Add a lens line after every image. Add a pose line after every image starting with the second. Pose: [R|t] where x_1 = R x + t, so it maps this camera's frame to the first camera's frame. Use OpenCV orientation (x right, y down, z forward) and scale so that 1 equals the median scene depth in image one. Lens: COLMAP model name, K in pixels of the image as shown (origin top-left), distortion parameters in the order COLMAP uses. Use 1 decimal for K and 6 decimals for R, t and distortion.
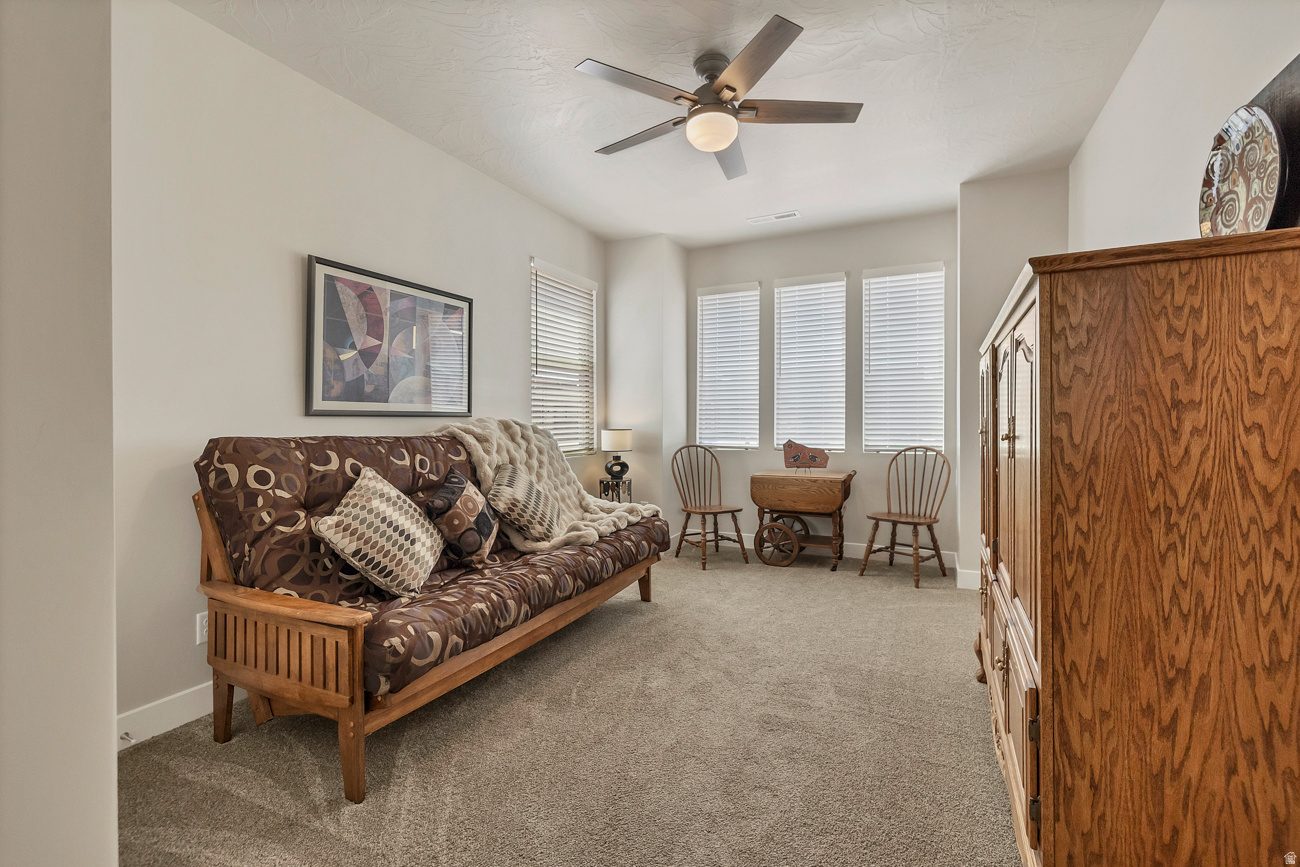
lens RADIAL K [[564.7, 0, 652.7], [0, 564.7, 419.8], [0, 0, 1]] dist [0.001141, 0.000156]
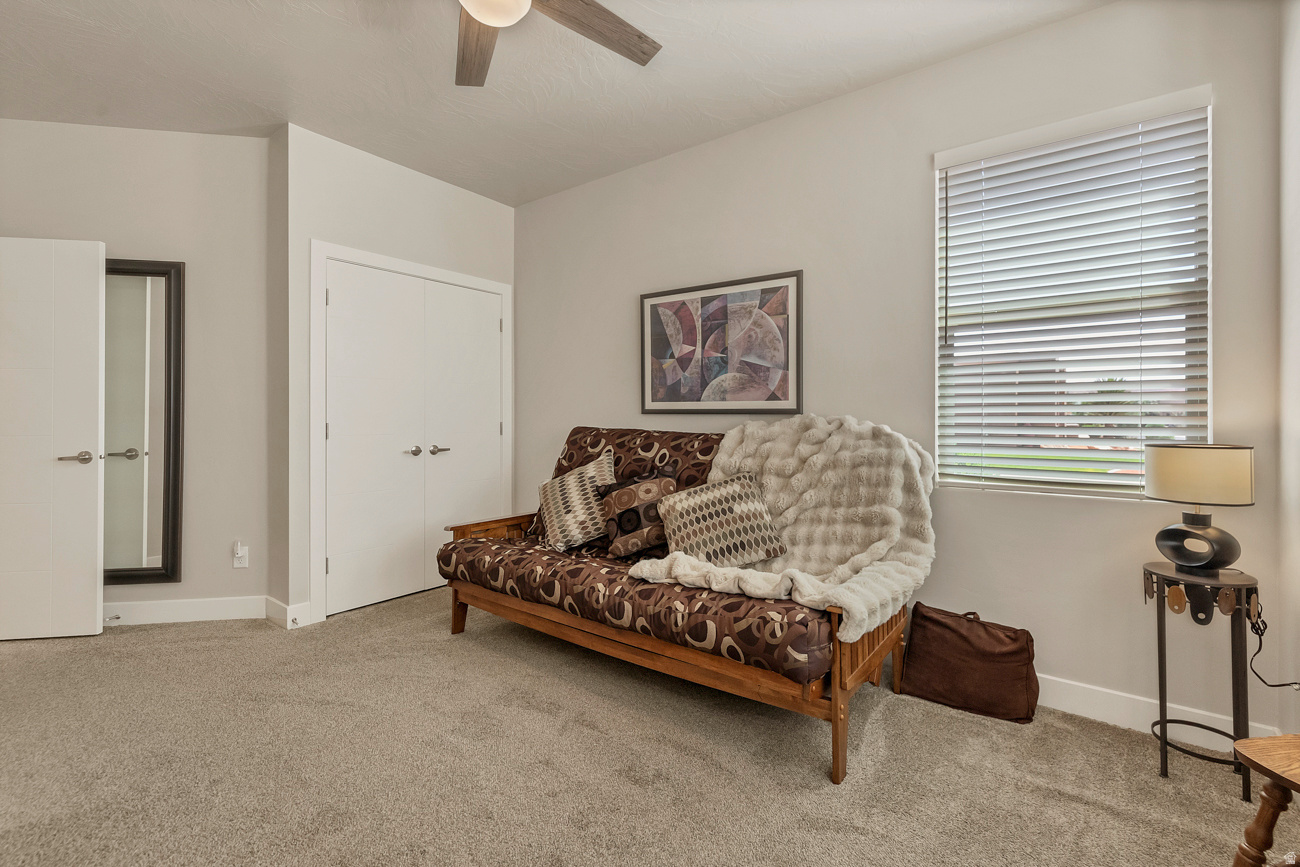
lens RADIAL K [[564.7, 0, 670.4], [0, 564.7, 419.0], [0, 0, 1]] dist [0.001141, 0.000156]
pose [[-0.184715, 0.010290, -0.982738, 0.642018], [-0.003464, 0.999932, 0.011121, -0.008338], [0.982786, 0.005458, -0.184667, 1.188010]]
